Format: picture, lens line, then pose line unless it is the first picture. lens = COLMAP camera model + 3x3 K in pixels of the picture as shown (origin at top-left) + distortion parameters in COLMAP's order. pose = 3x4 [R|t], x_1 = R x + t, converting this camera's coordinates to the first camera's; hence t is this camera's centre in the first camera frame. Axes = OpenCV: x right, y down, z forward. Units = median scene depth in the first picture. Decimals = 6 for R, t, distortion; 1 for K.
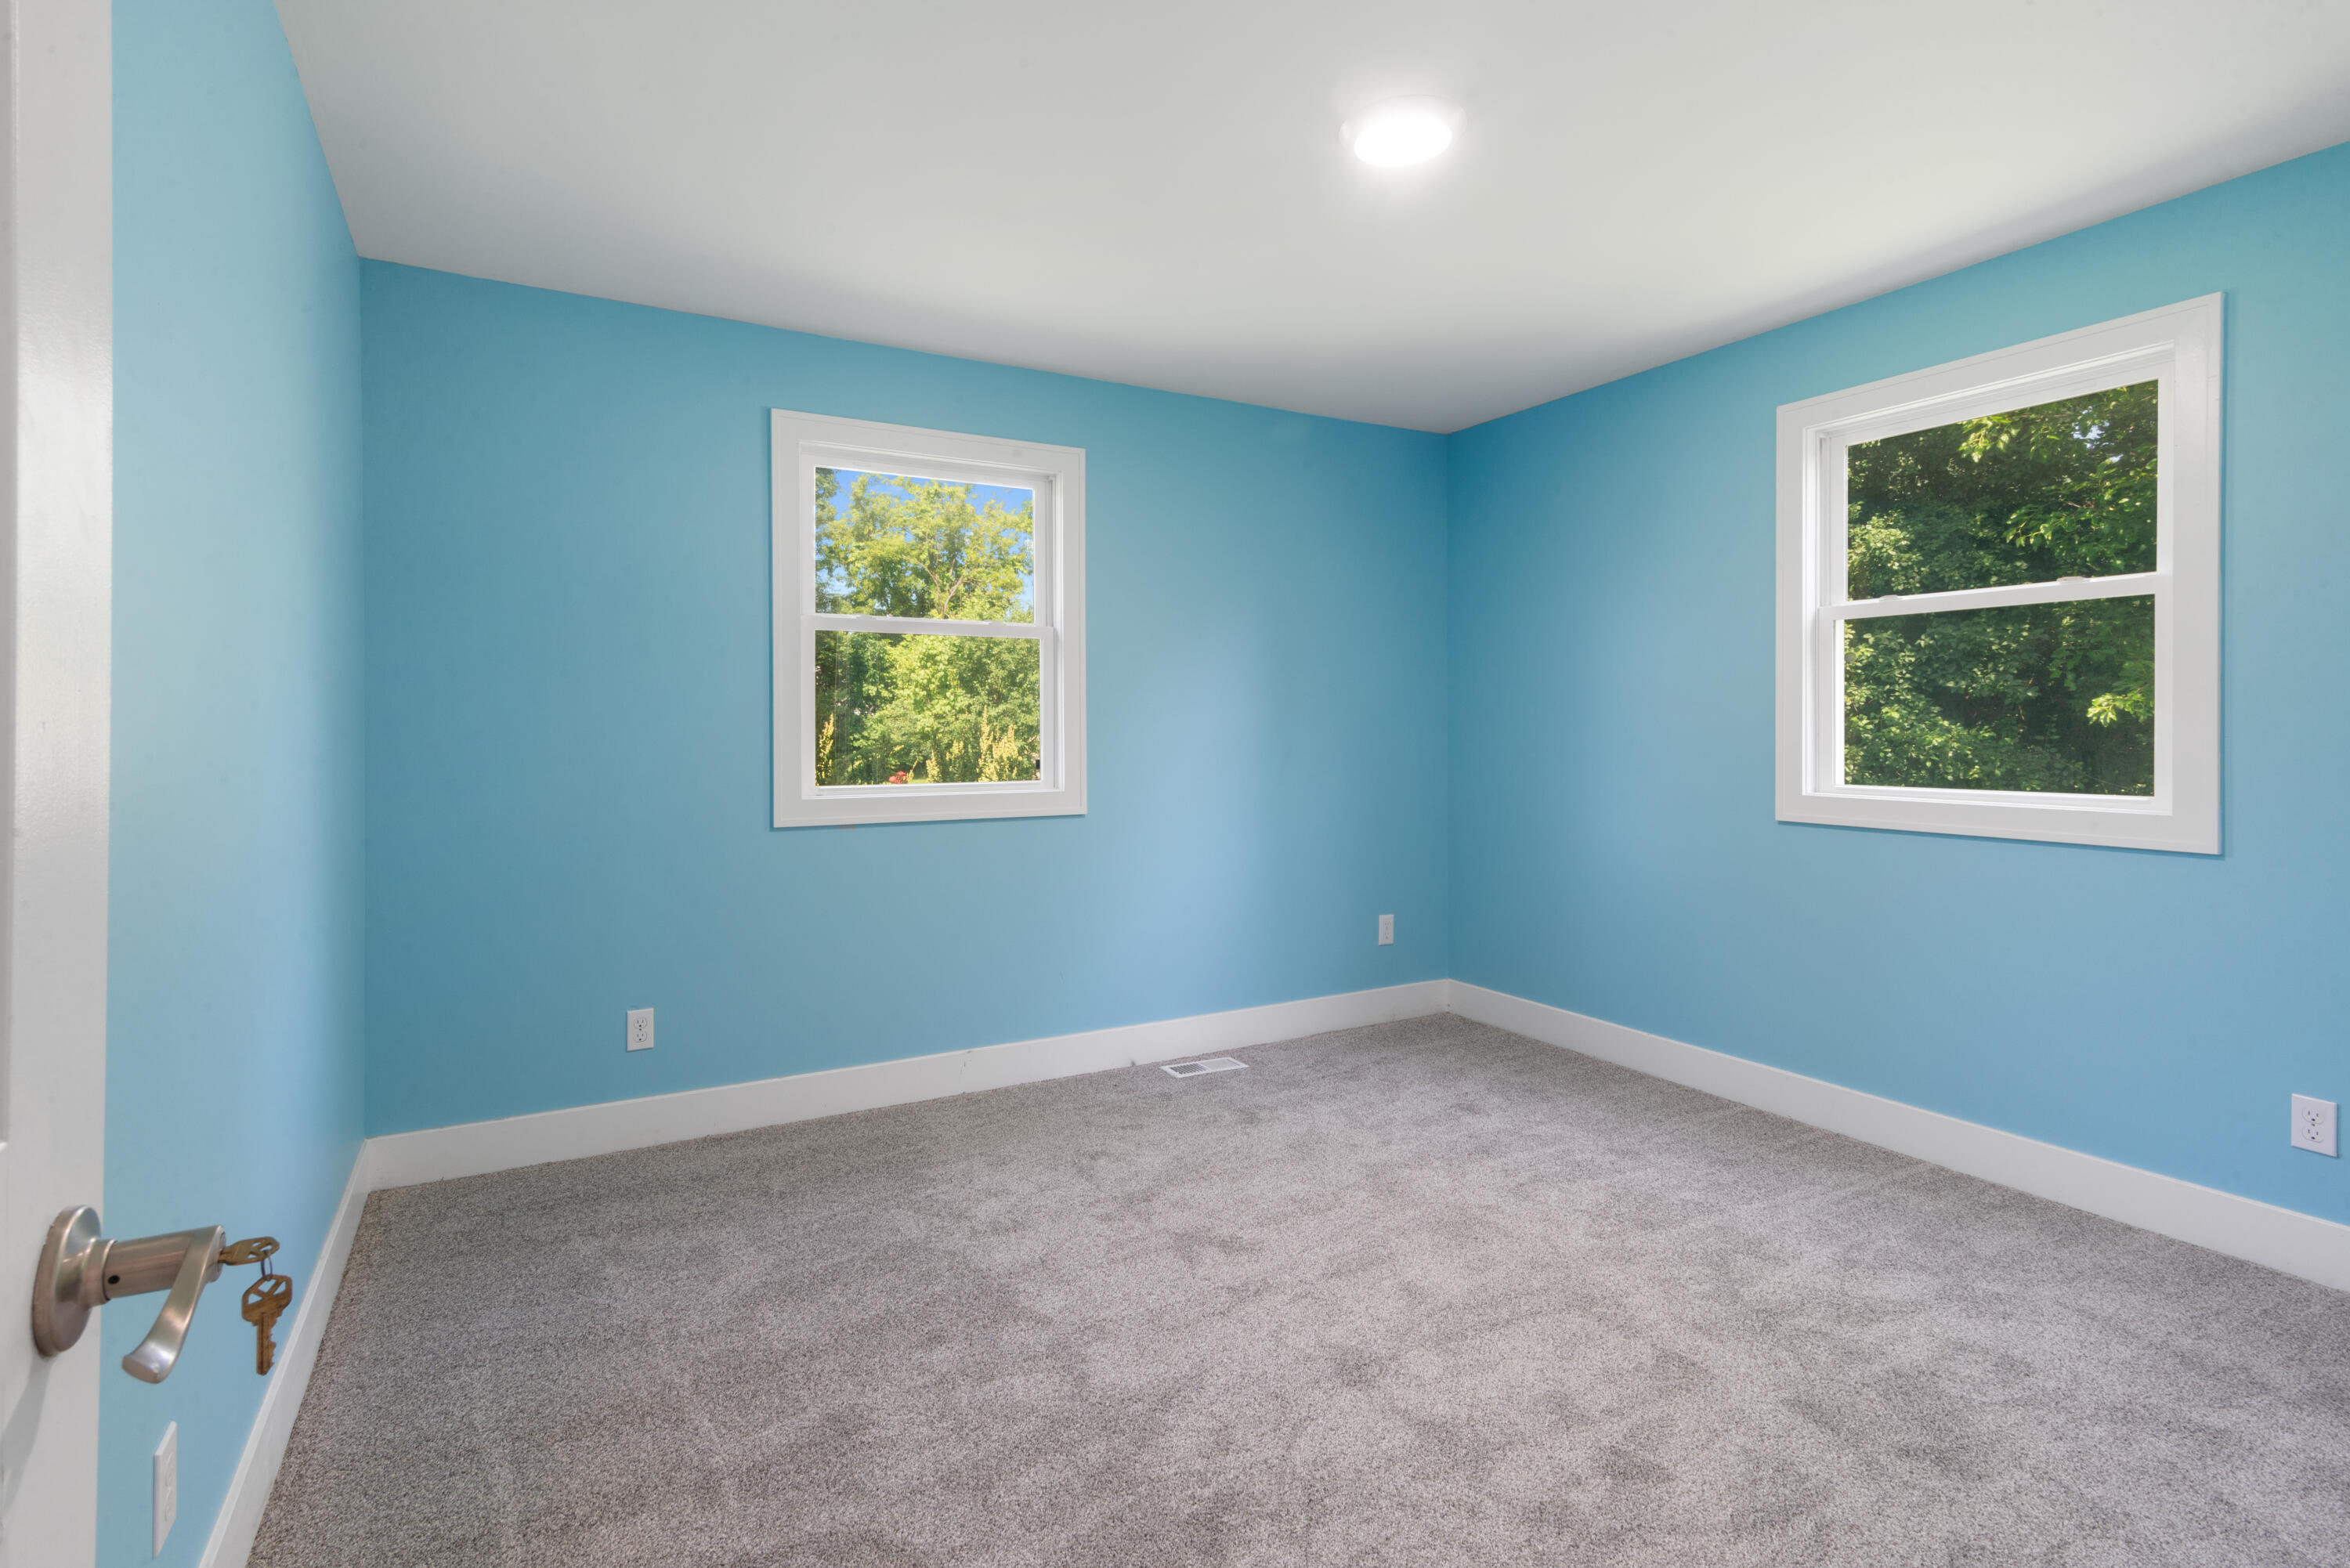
lens RADIAL K [[1141.2, 0, 1171.1], [0, 1141.2, 749.0], [0, 0, 1]] dist [0.011444, 0.000672]
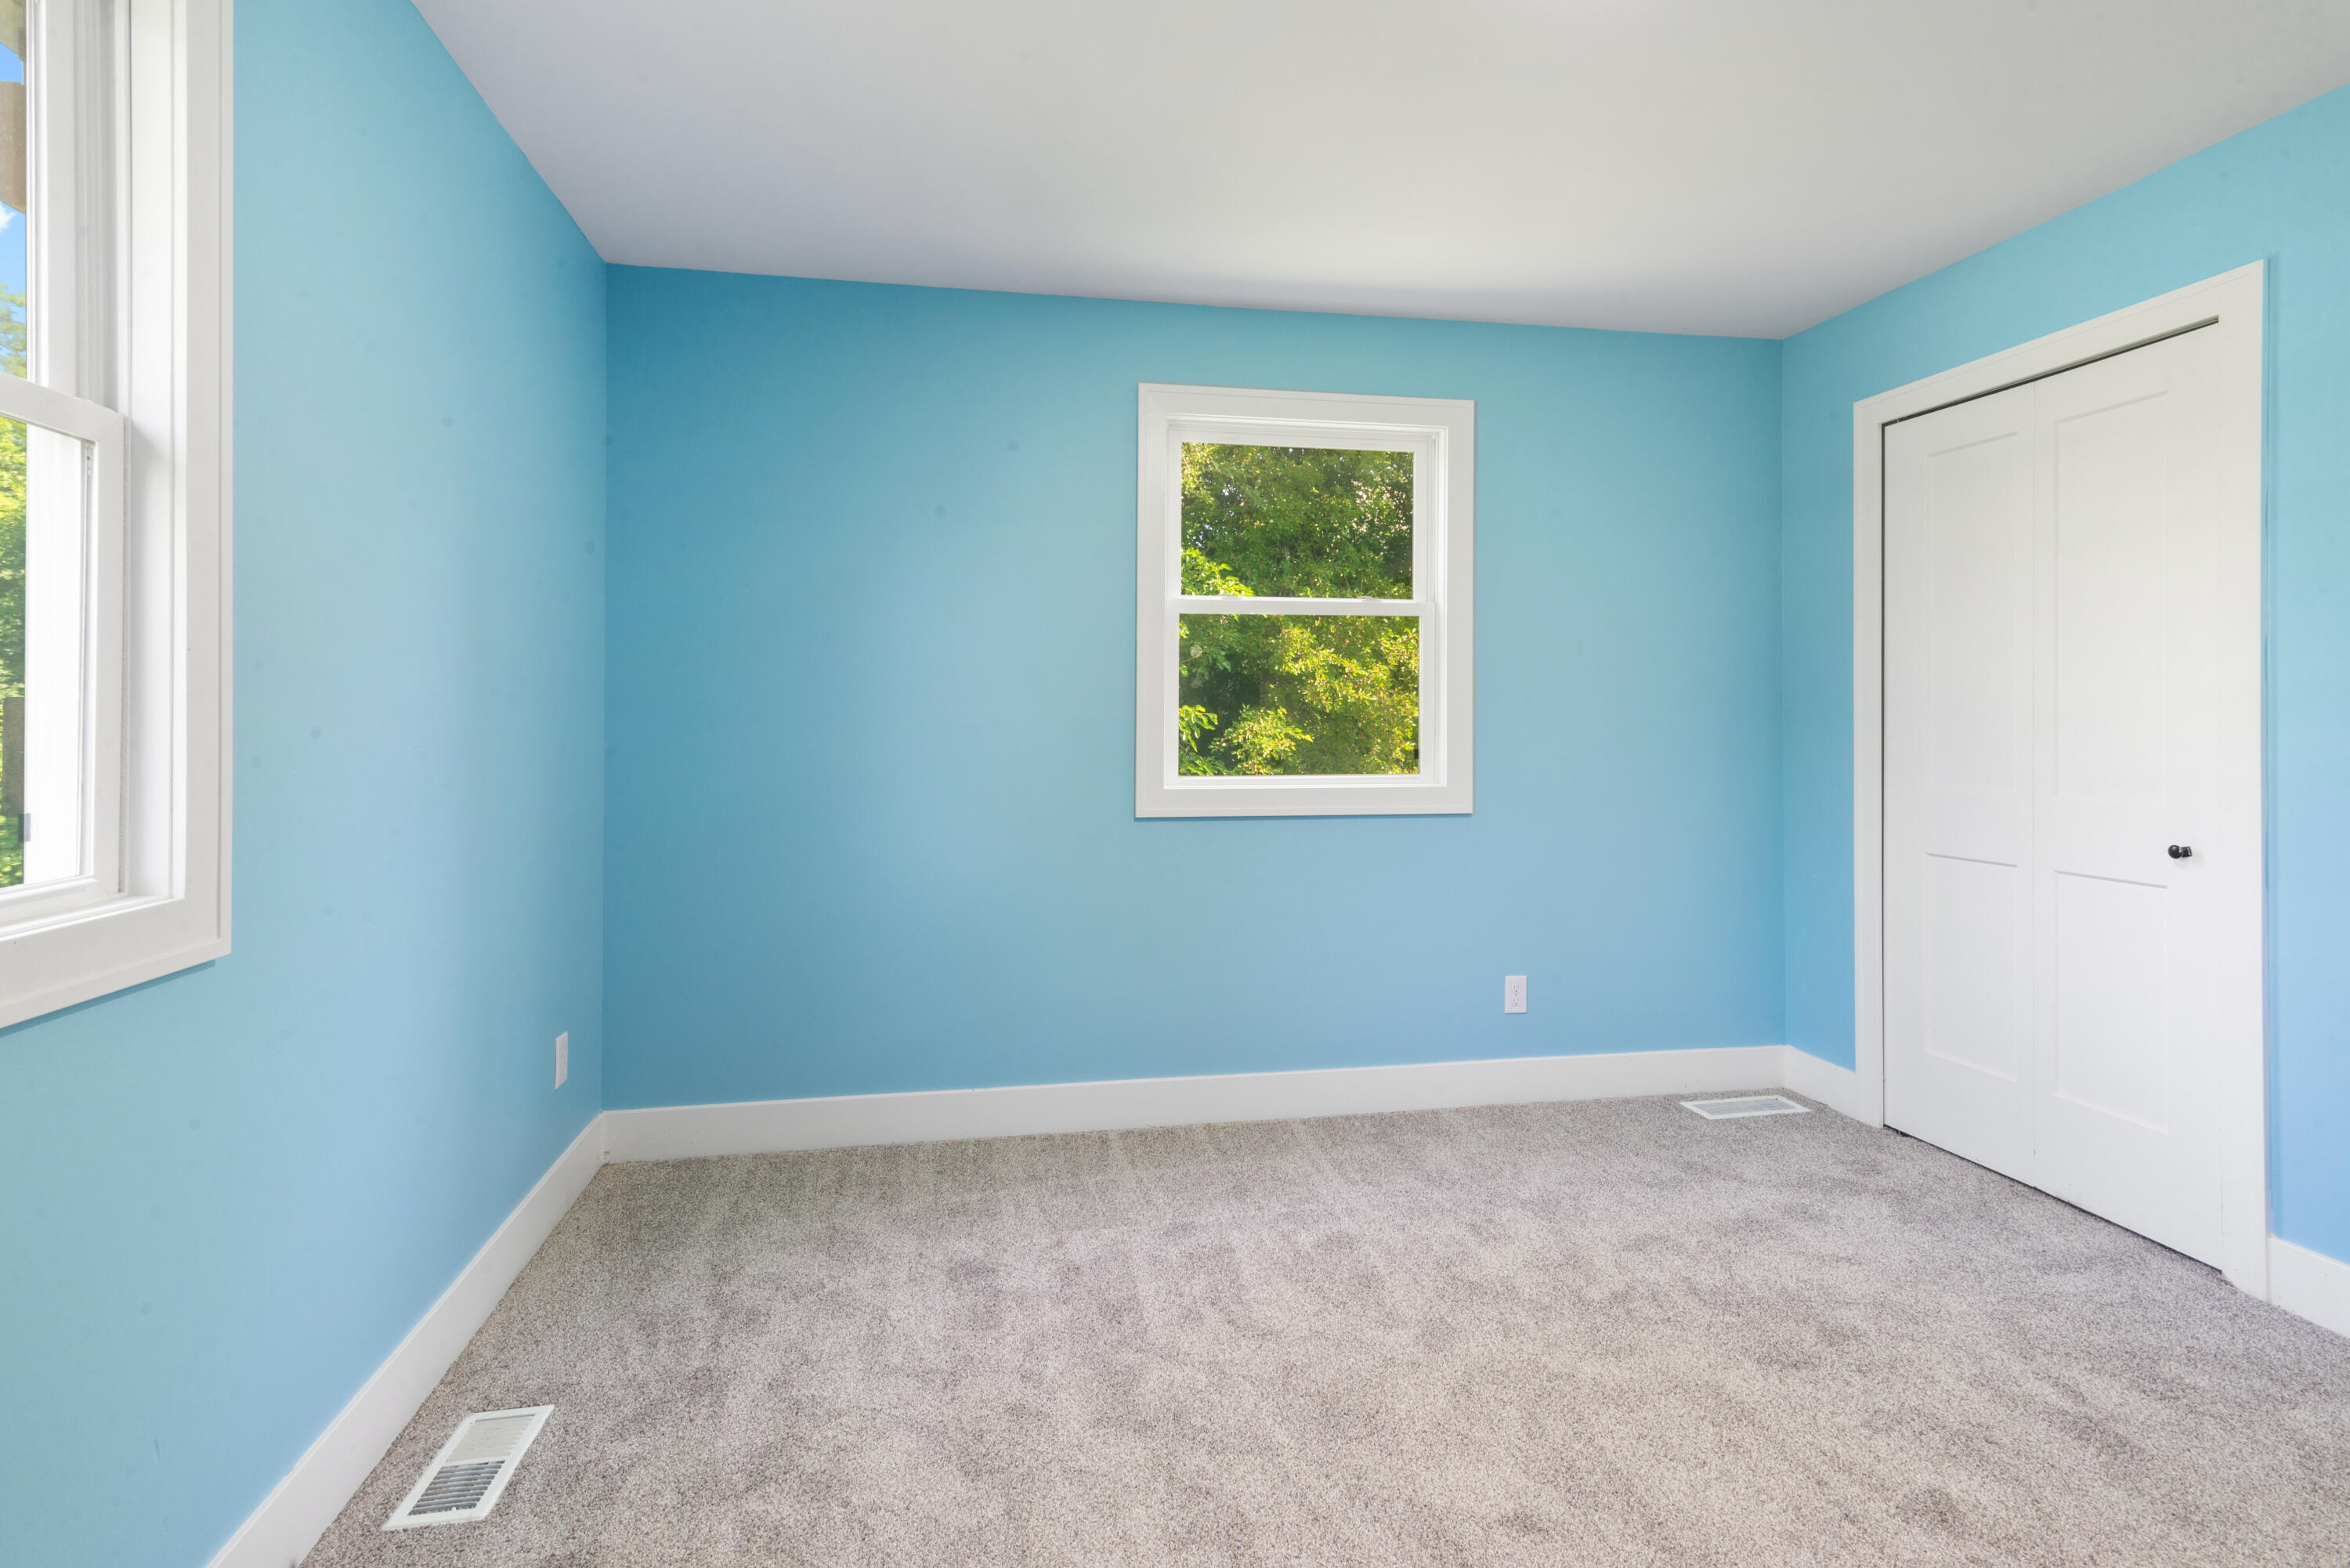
lens RADIAL K [[1140.2, 0, 1168.3], [0, 1140.2, 719.3], [0, 0, 1]] dist [0.014910, 0.000011]
pose [[0.331737, 0.003590, 0.943365, -0.419225], [0.021293, 0.999709, -0.011293, -0.009408], [-0.943132, 0.023834, 0.331564, 0.773083]]
